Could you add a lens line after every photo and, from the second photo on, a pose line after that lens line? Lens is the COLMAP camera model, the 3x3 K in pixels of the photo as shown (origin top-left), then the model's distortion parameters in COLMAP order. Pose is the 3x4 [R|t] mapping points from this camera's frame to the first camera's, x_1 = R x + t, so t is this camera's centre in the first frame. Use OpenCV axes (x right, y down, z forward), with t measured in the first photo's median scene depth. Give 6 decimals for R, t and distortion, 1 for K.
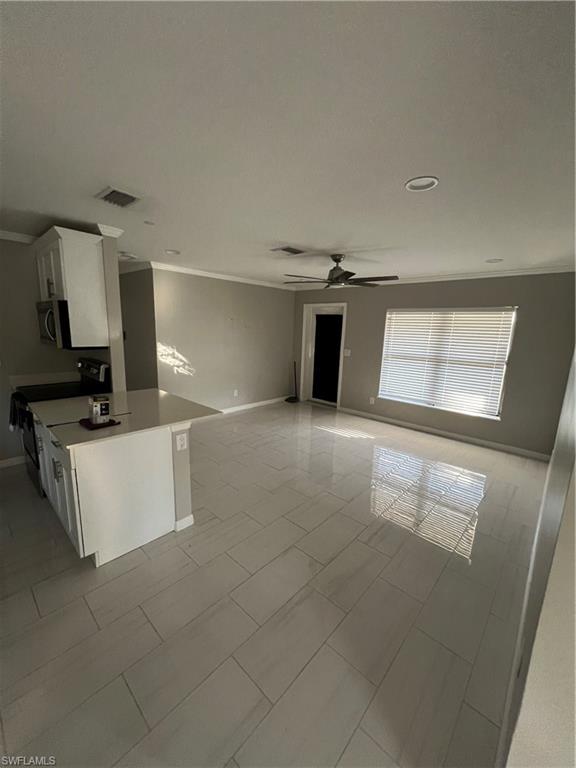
lens RADIAL K [[306.7, 0, 288.0], [0, 306.7, 384.0], [0, 0, 1]] dist [-0.000137, -0.000072]
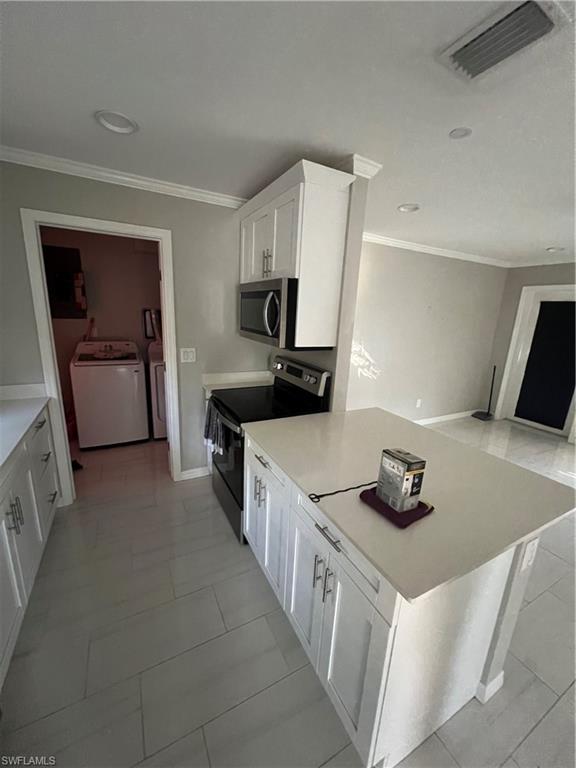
lens RADIAL K [[306.7, 0, 288.0], [0, 306.7, 384.0], [0, 0, 1]] dist [-0.000137, -0.000072]
pose [[0.942422, 0.088959, -0.322378, -0.370967], [-0.076072, 0.995725, 0.052383, -0.054626], [0.325660, -0.024843, 0.945160, 0.255959]]
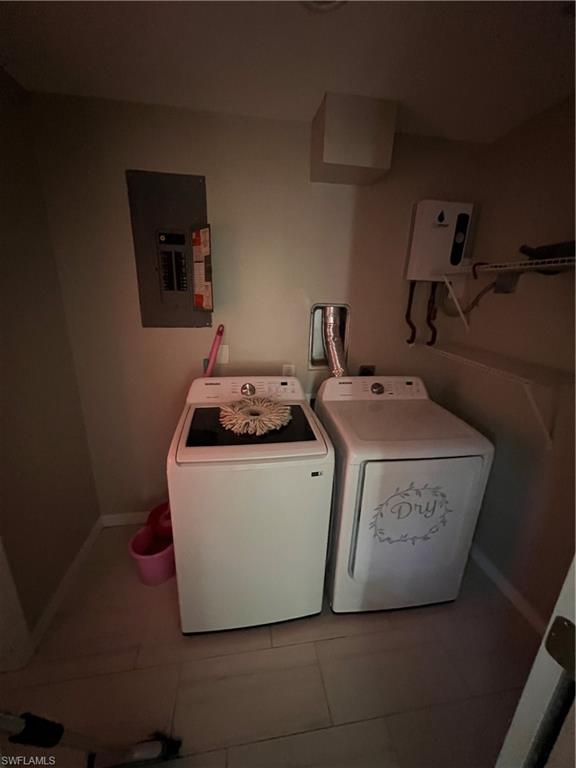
lens RADIAL K [[306.7, 0, 288.0], [0, 306.7, 384.0], [0, 0, 1]] dist [-0.000137, -0.000072]
pose [[0.782456, 0.169046, -0.599321, -0.795707], [-0.118916, 0.985298, 0.122662, -0.127650], [0.611245, -0.024709, 0.791055, 0.579061]]
